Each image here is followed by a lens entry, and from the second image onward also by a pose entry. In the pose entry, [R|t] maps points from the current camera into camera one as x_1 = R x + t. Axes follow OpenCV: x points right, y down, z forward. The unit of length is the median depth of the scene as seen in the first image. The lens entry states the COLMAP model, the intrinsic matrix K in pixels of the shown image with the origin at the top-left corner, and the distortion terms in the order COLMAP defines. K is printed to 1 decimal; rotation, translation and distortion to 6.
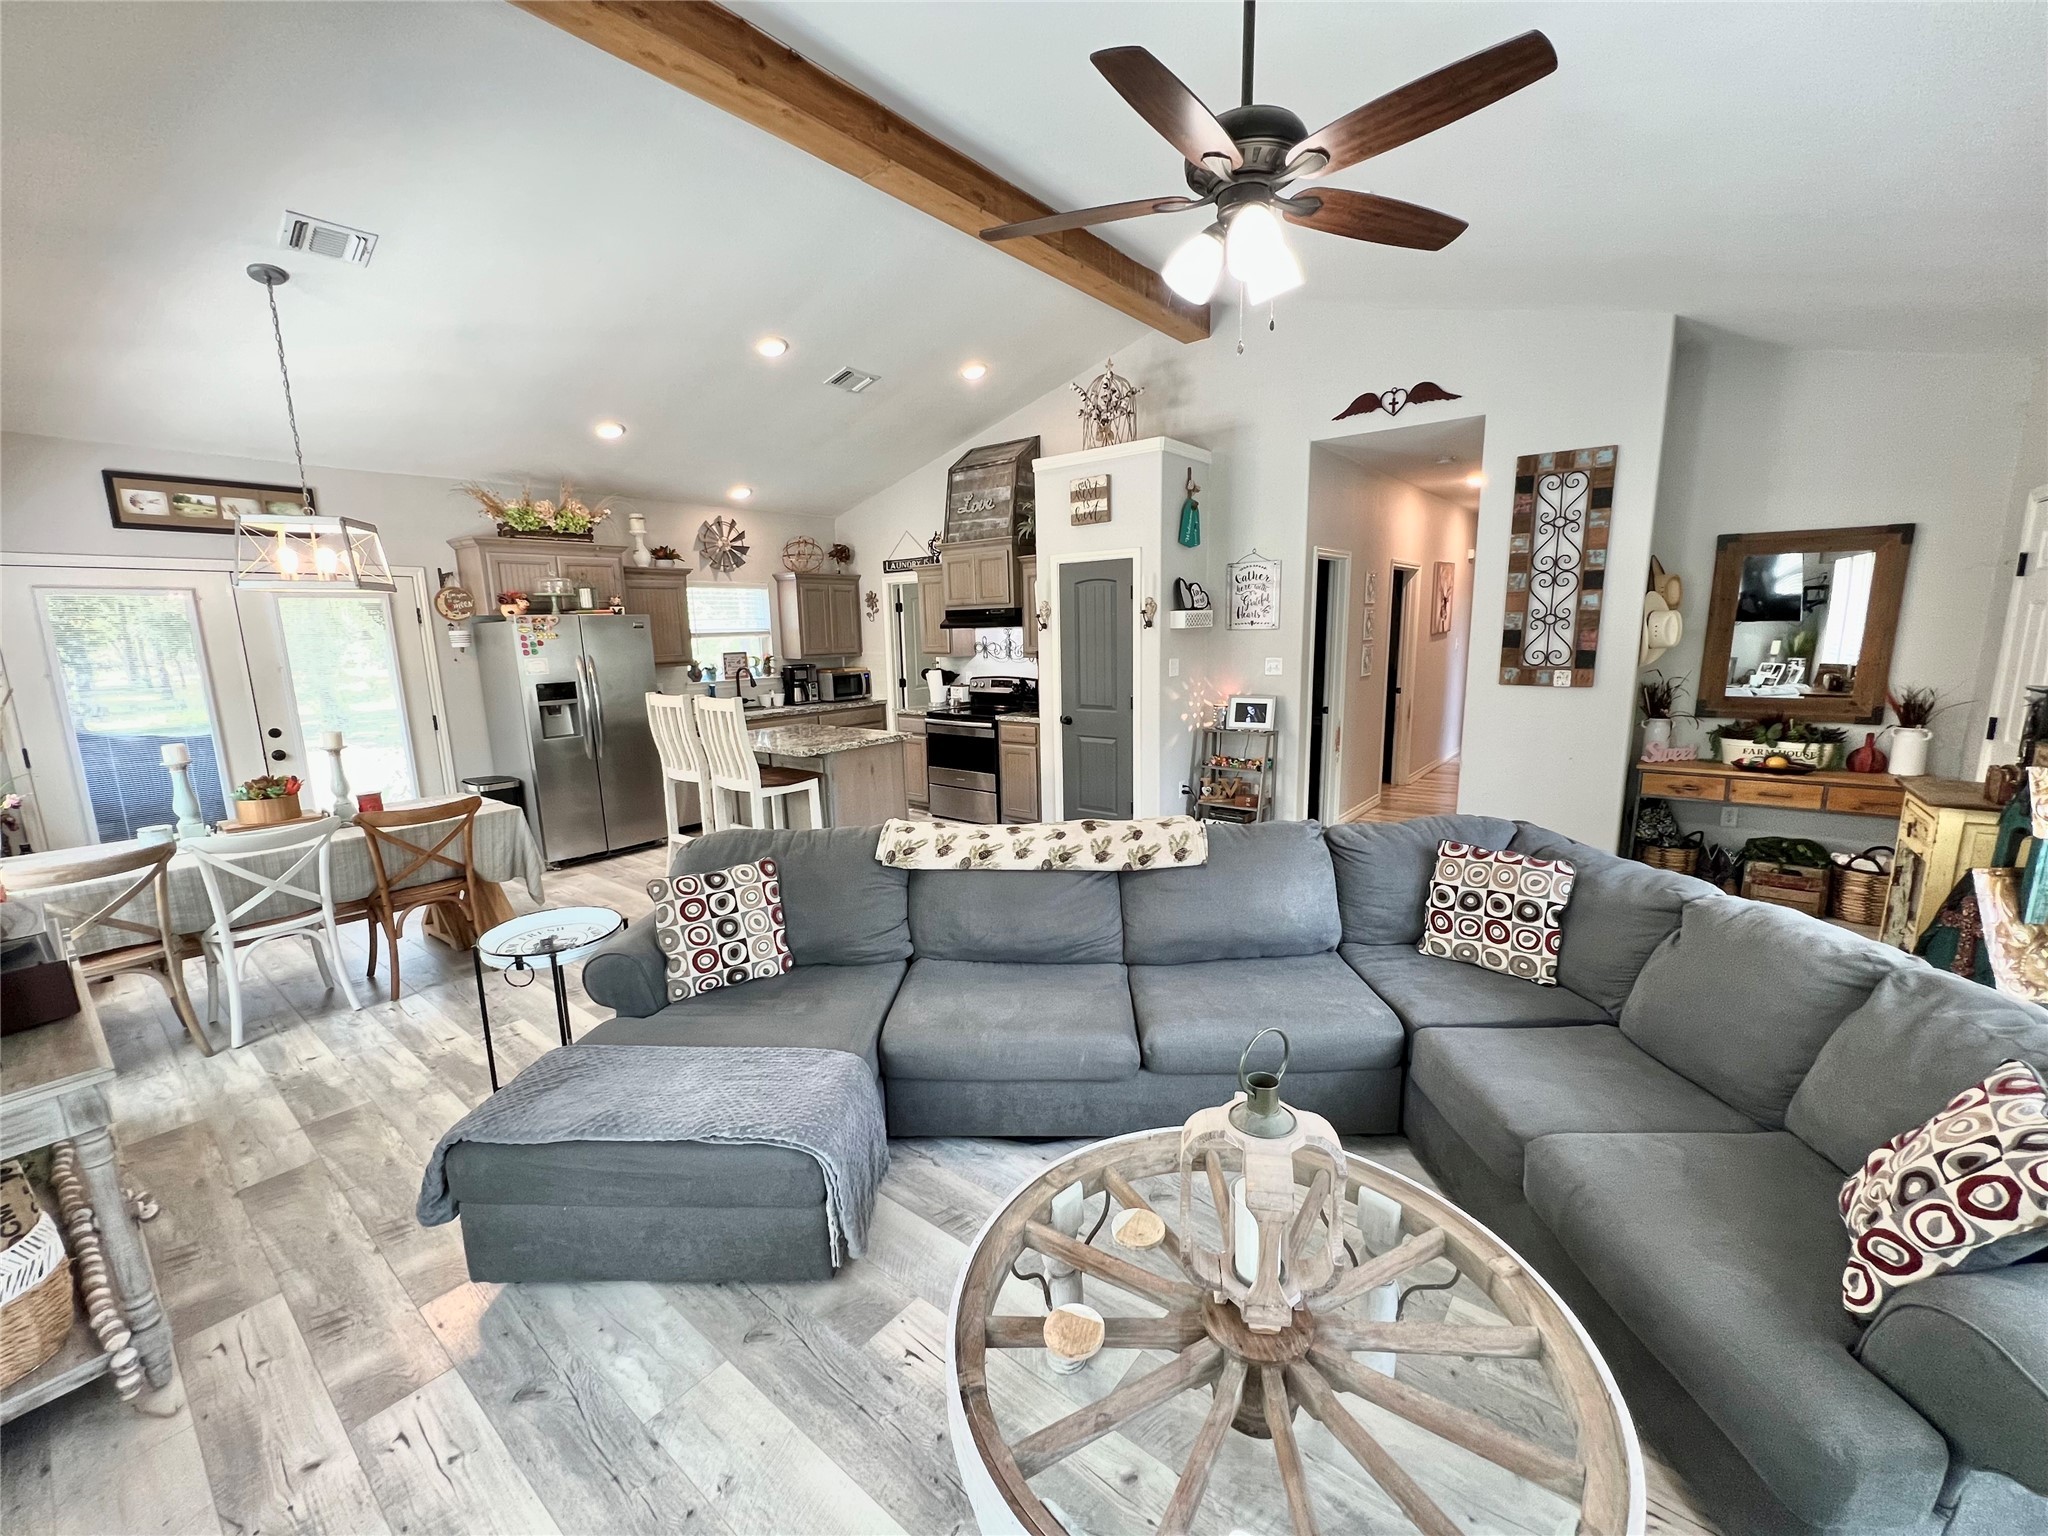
lens RADIAL K [[821.1, 0, 1024.0], [0, 821.1, 775.0], [0, 0, 1]] dist [-0.002151, 0.000679]
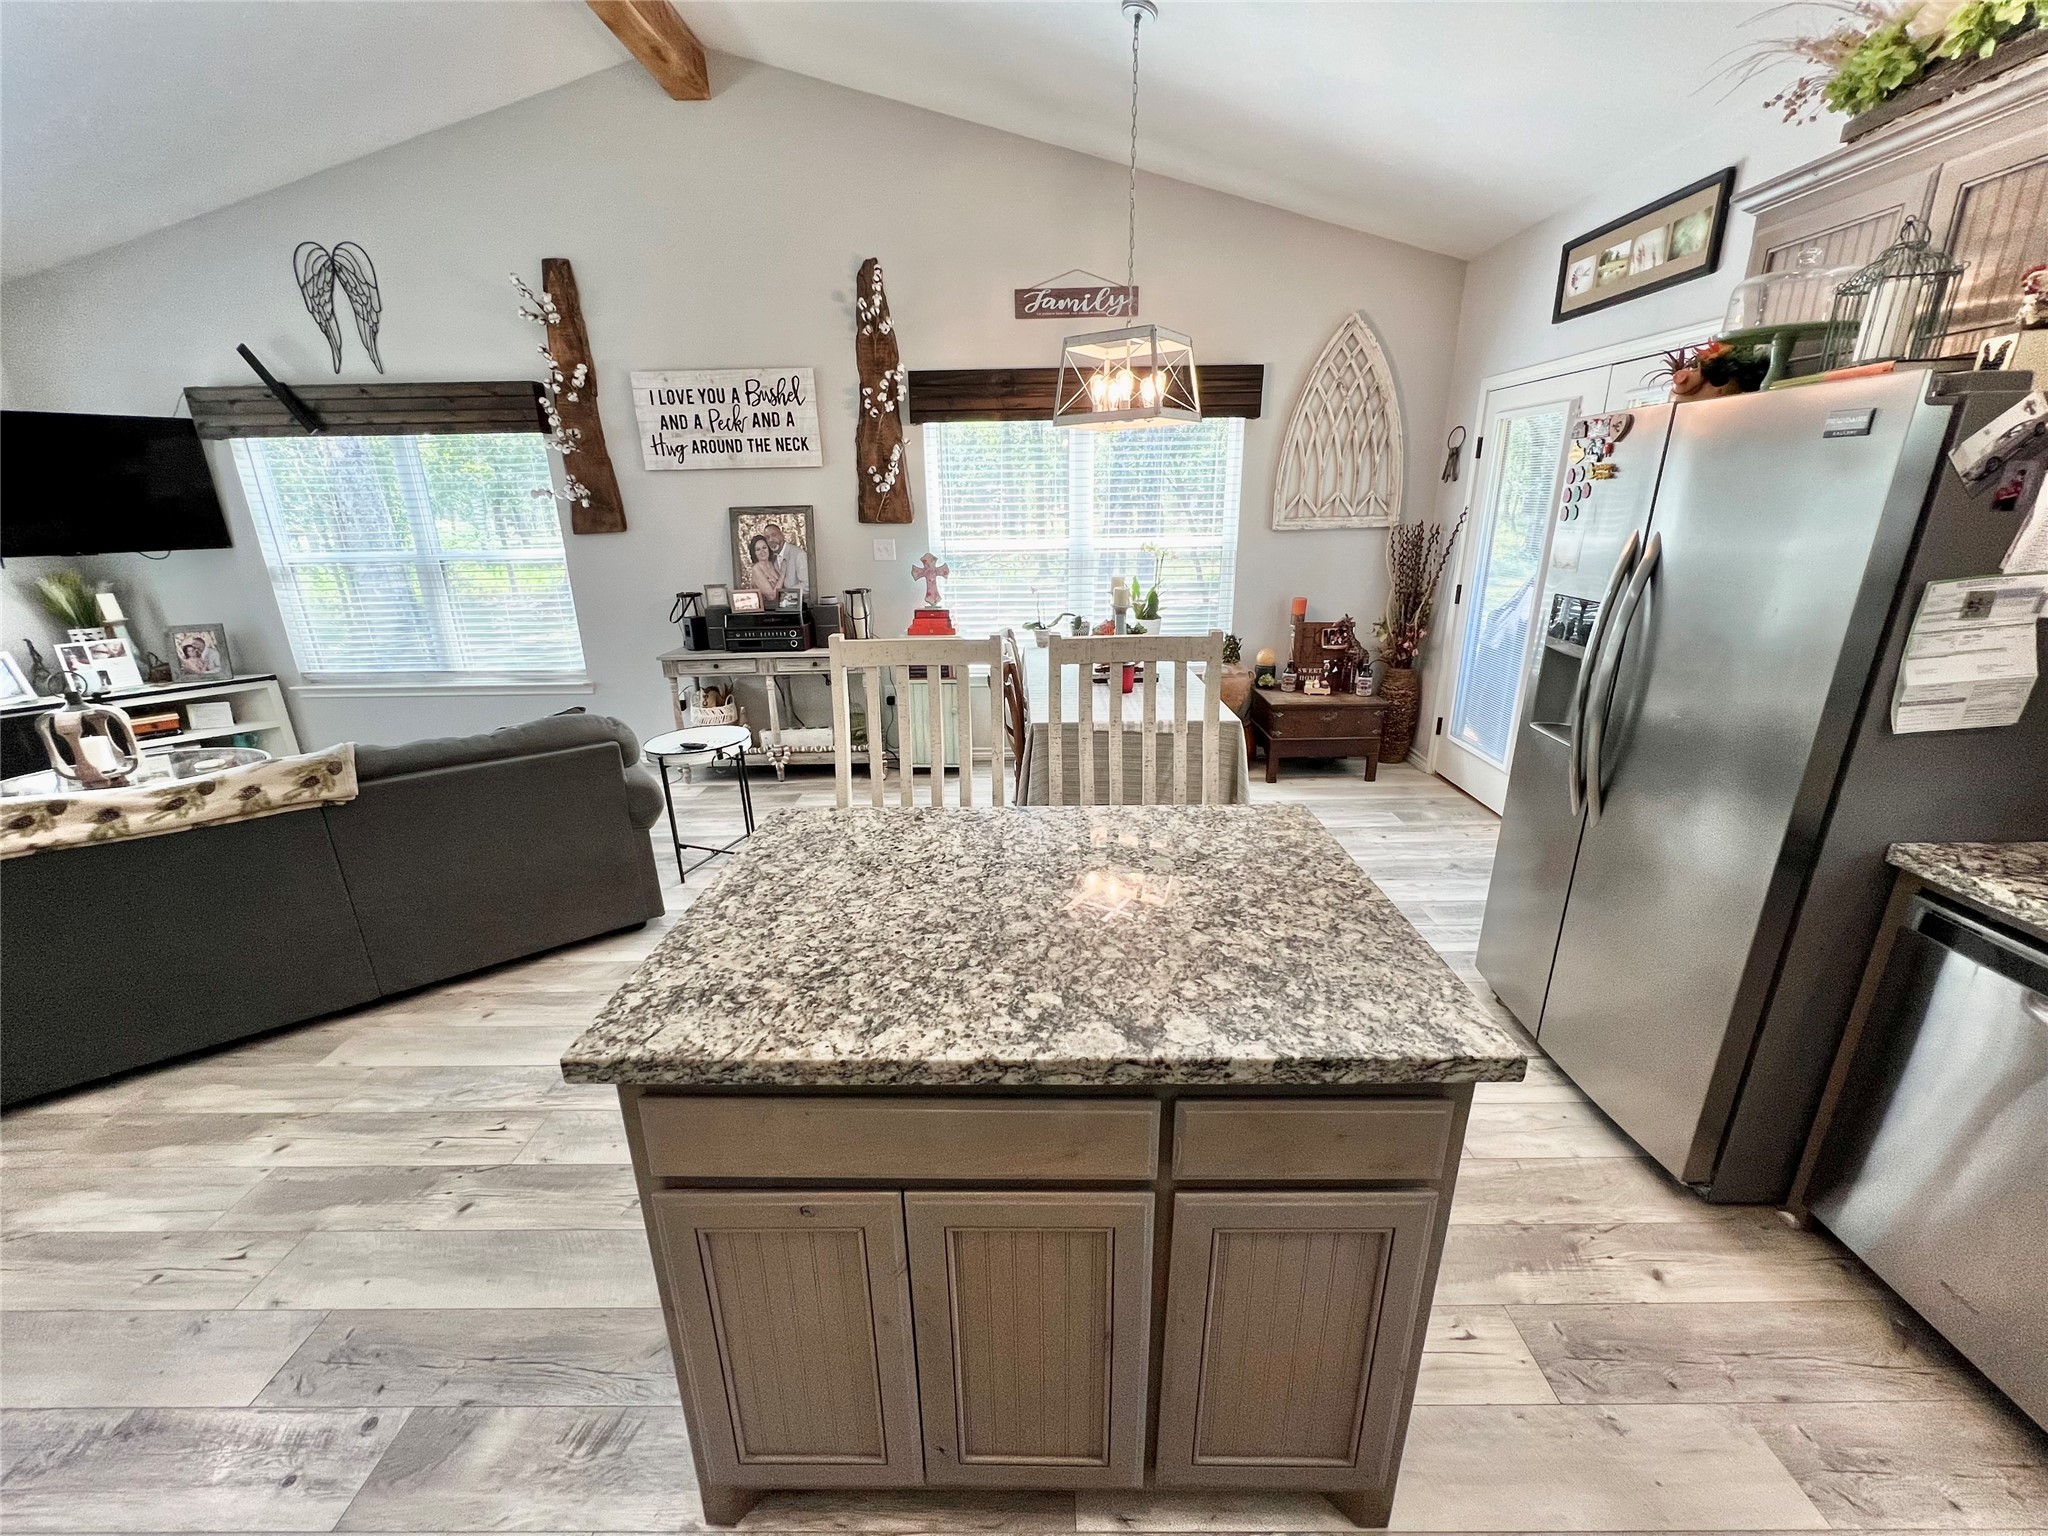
lens RADIAL K [[820.9, 0, 1025.1], [0, 820.9, 772.7], [0, 0, 1]] dist [-0.003039, 0.001080]
pose [[-0.783759, 0.232060, -0.576082, -0.121396], [-0.077460, 0.883804, 0.461401, -0.195145], [0.616216, 0.406251, -0.674714, 1.117290]]
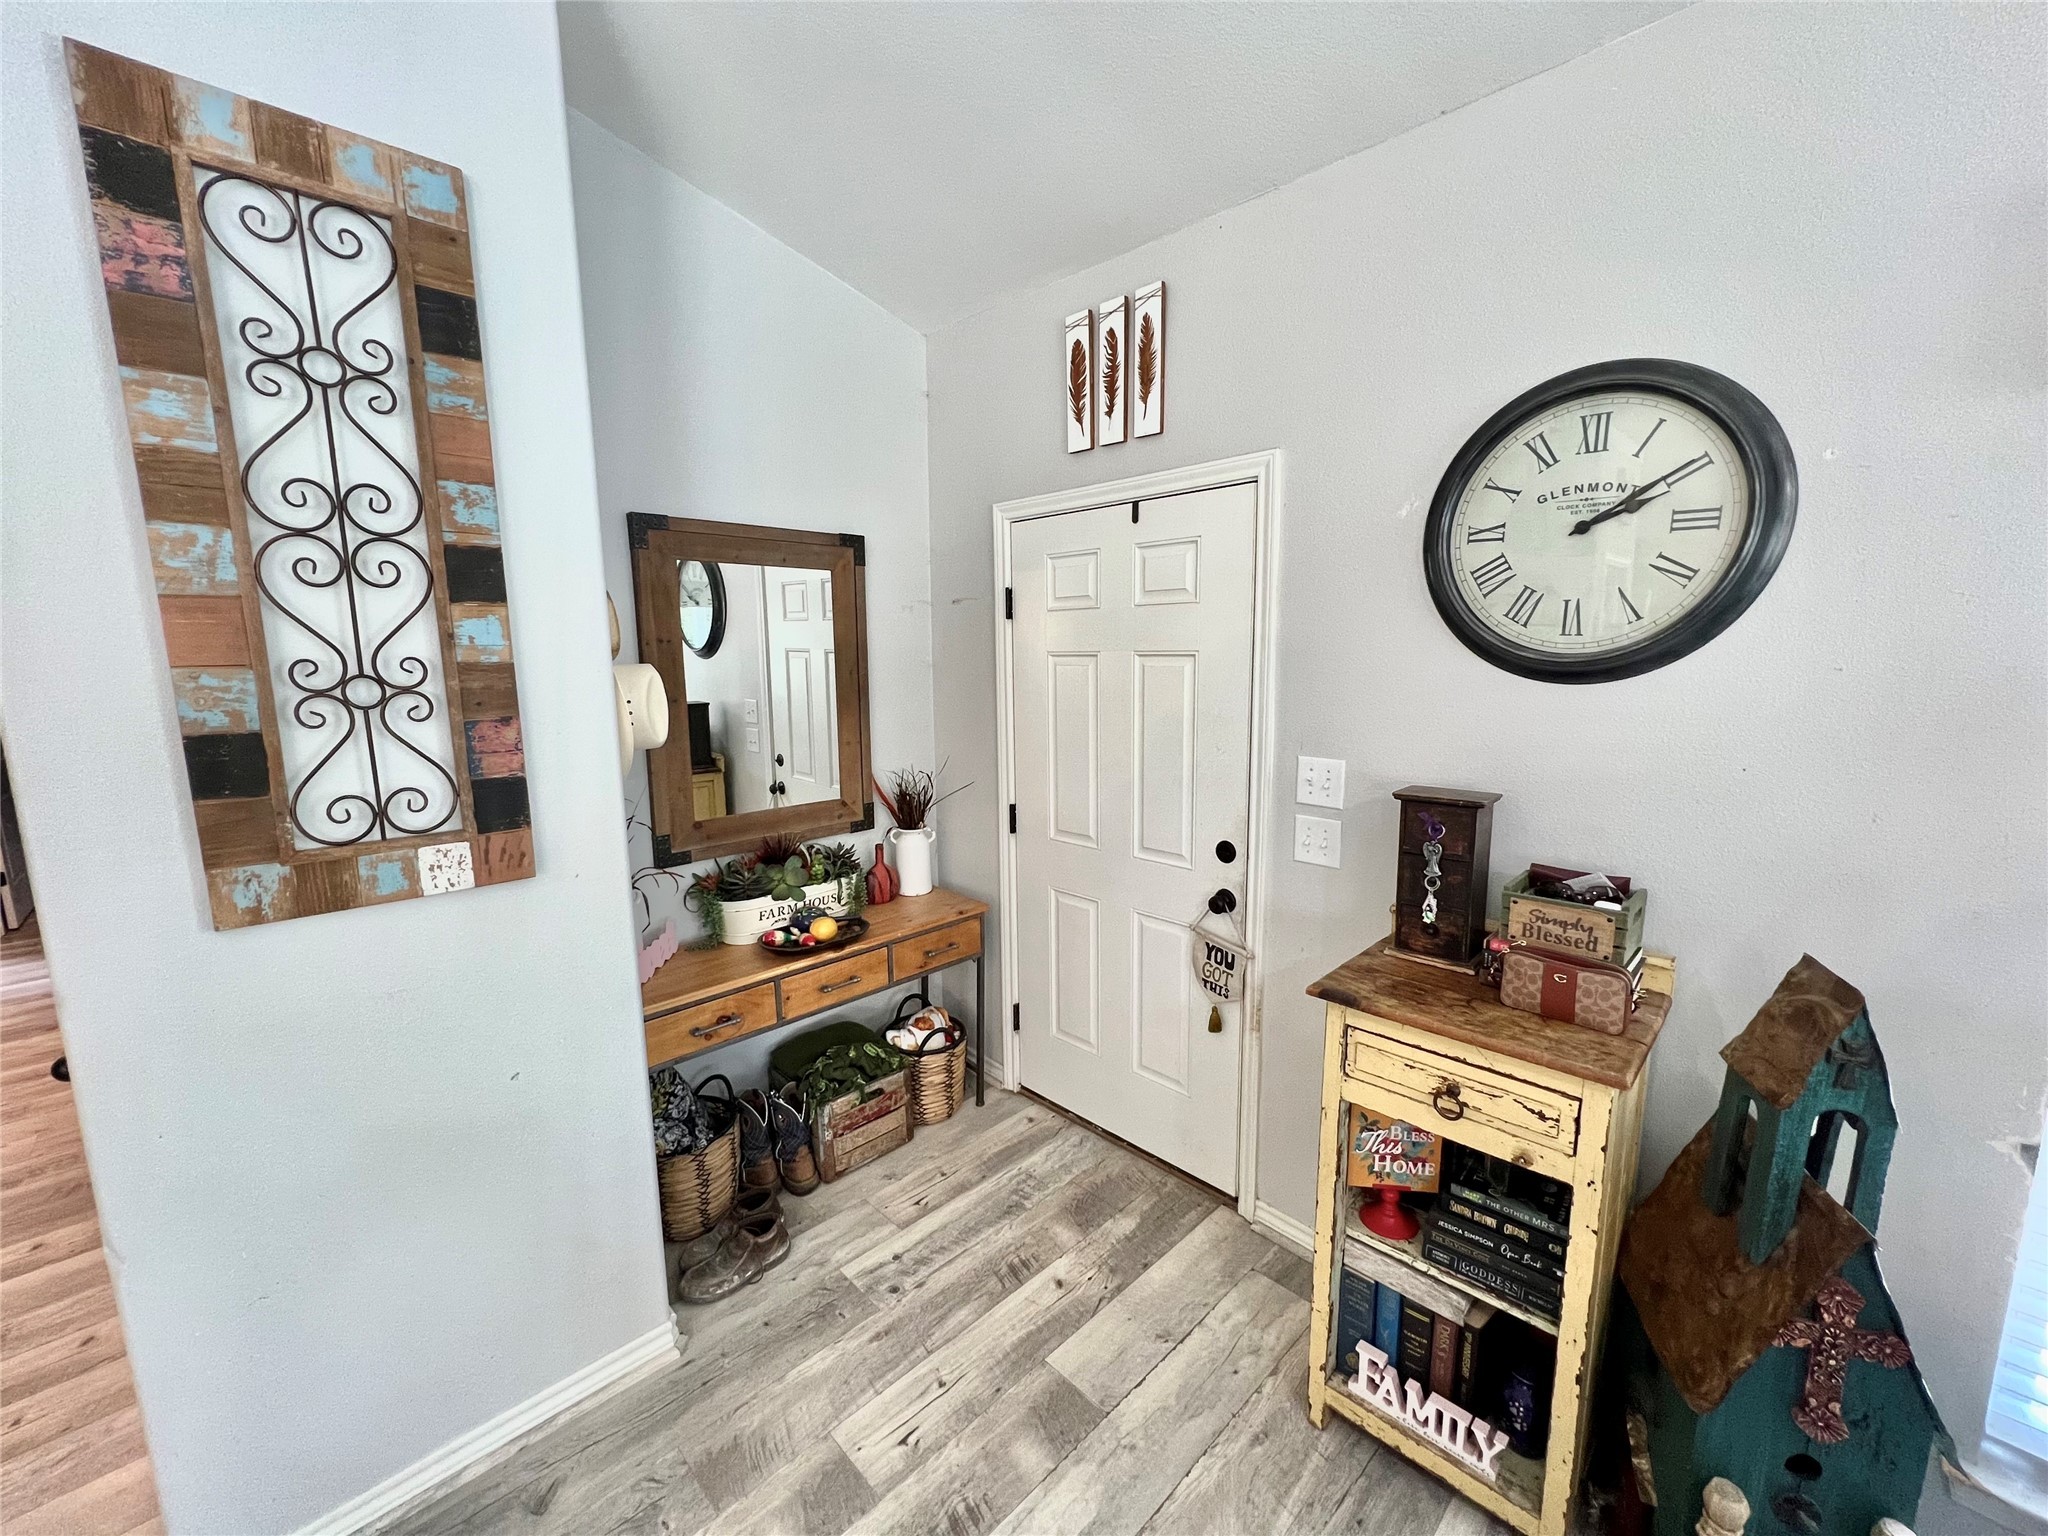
lens RADIAL K [[821.1, 0, 1023.5], [0, 821.1, 774.6], [0, 0, 1]] dist [-0.002151, 0.000679]
pose [[0.124886, -0.135678, 0.982850, 0.298936], [0.188674, 0.975777, 0.110728, -0.119895], [-0.974066, 0.171610, 0.147460, 0.585973]]
